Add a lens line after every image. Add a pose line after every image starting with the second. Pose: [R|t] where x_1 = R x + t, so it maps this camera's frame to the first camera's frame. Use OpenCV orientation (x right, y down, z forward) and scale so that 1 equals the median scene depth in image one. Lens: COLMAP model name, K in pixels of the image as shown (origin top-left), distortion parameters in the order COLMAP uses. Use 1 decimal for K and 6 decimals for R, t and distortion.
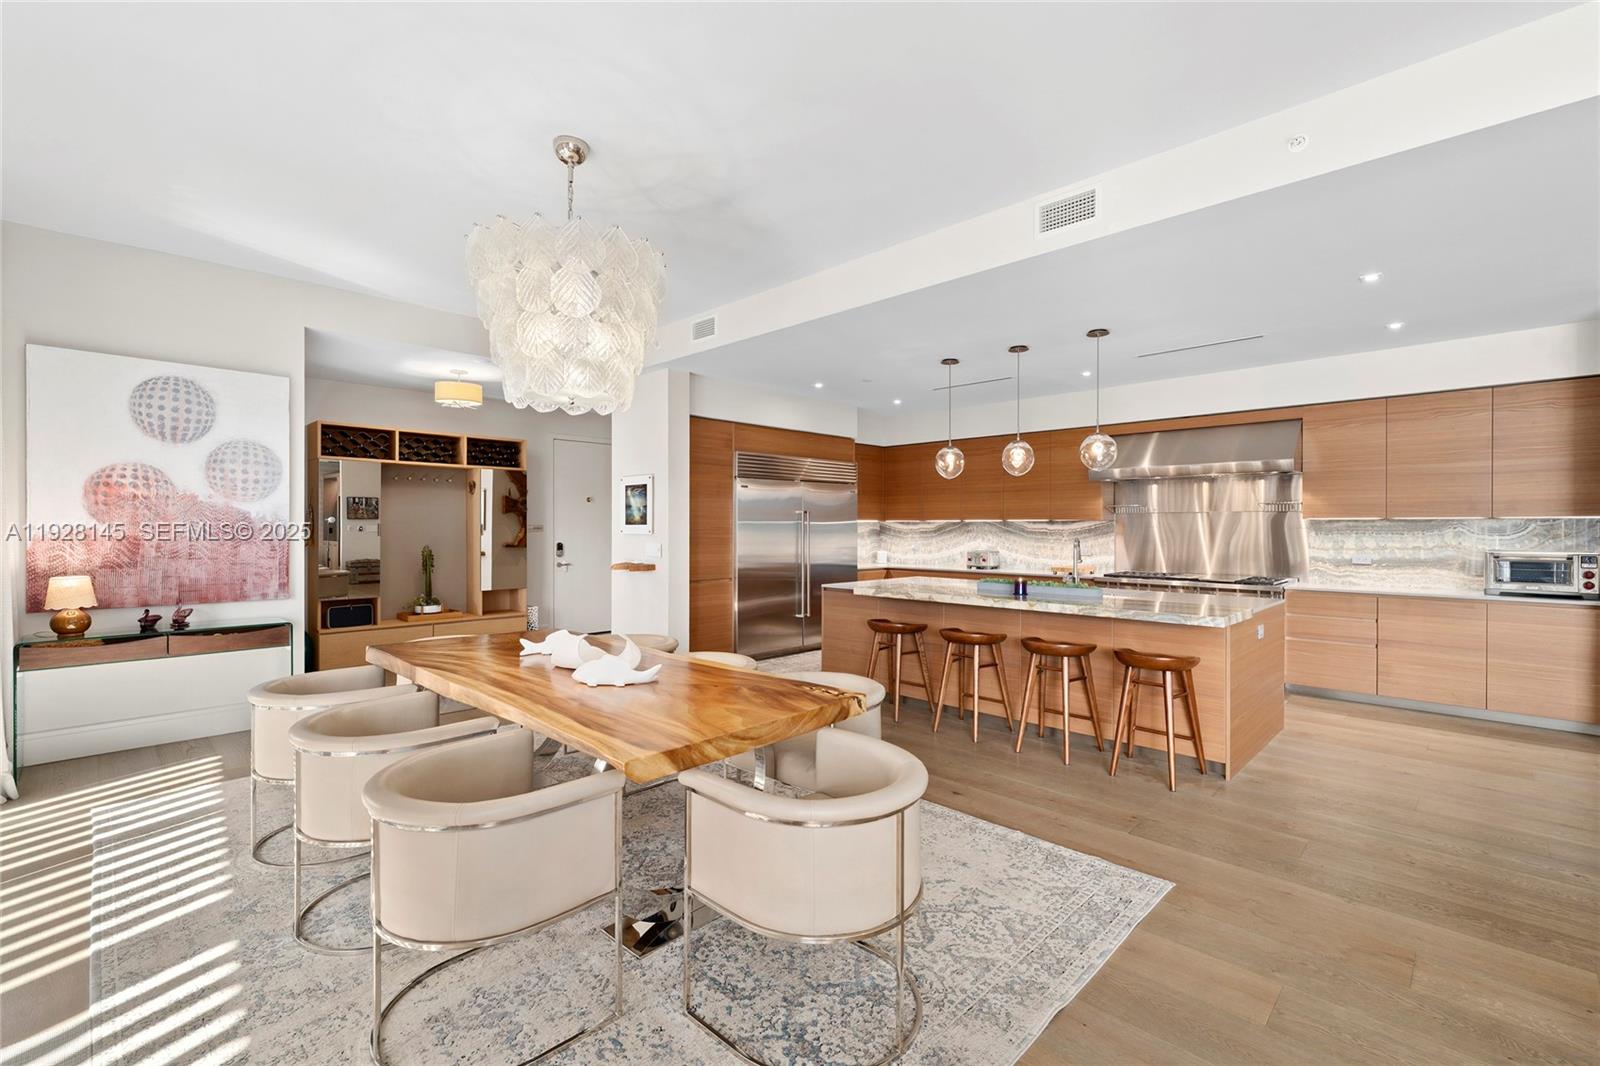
lens RADIAL K [[711.5, 0, 800.0], [0, 711.5, 533.0], [0, 0, 1]] dist [0.001638, 0.000208]
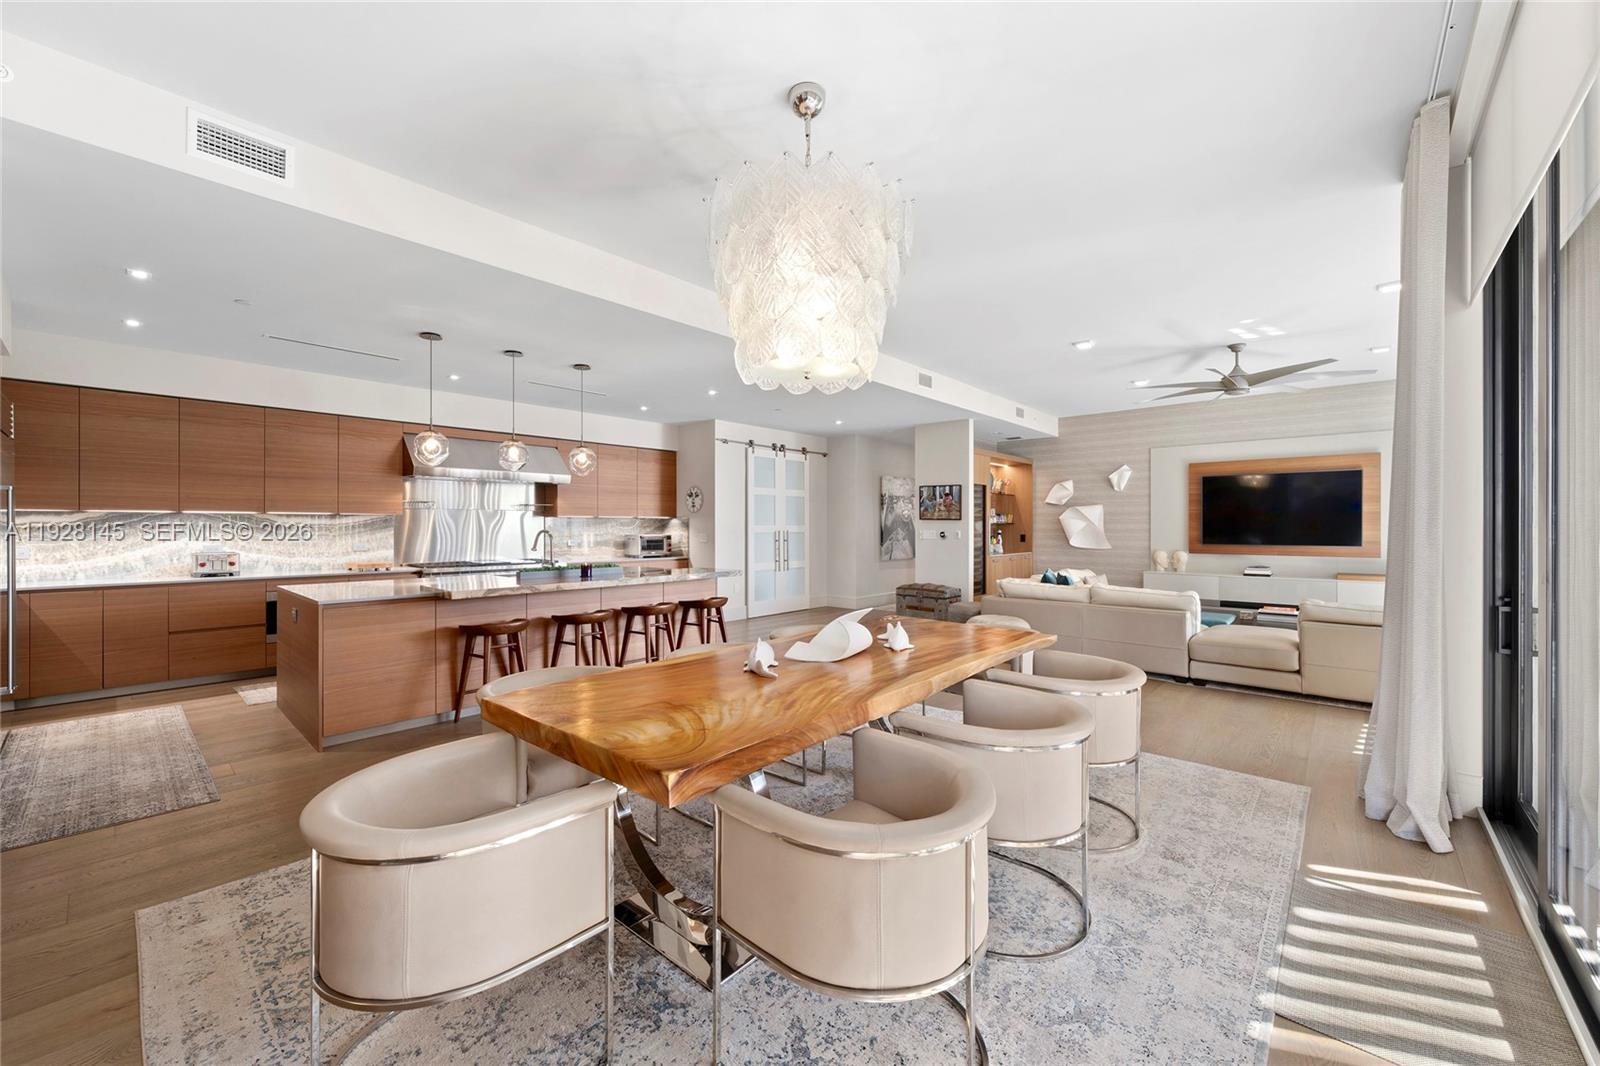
lens RADIAL K [[609.8, 0, 800.0], [0, 609.8, 533.0], [0, 0, 1]] dist [-0.008977, -0.000109]
pose [[-0.052277, -0.017351, 0.998482, -0.509163], [0.003764, 0.999839, 0.017571, -0.005718], [-0.998626, 0.004677, -0.052204, 0.510162]]
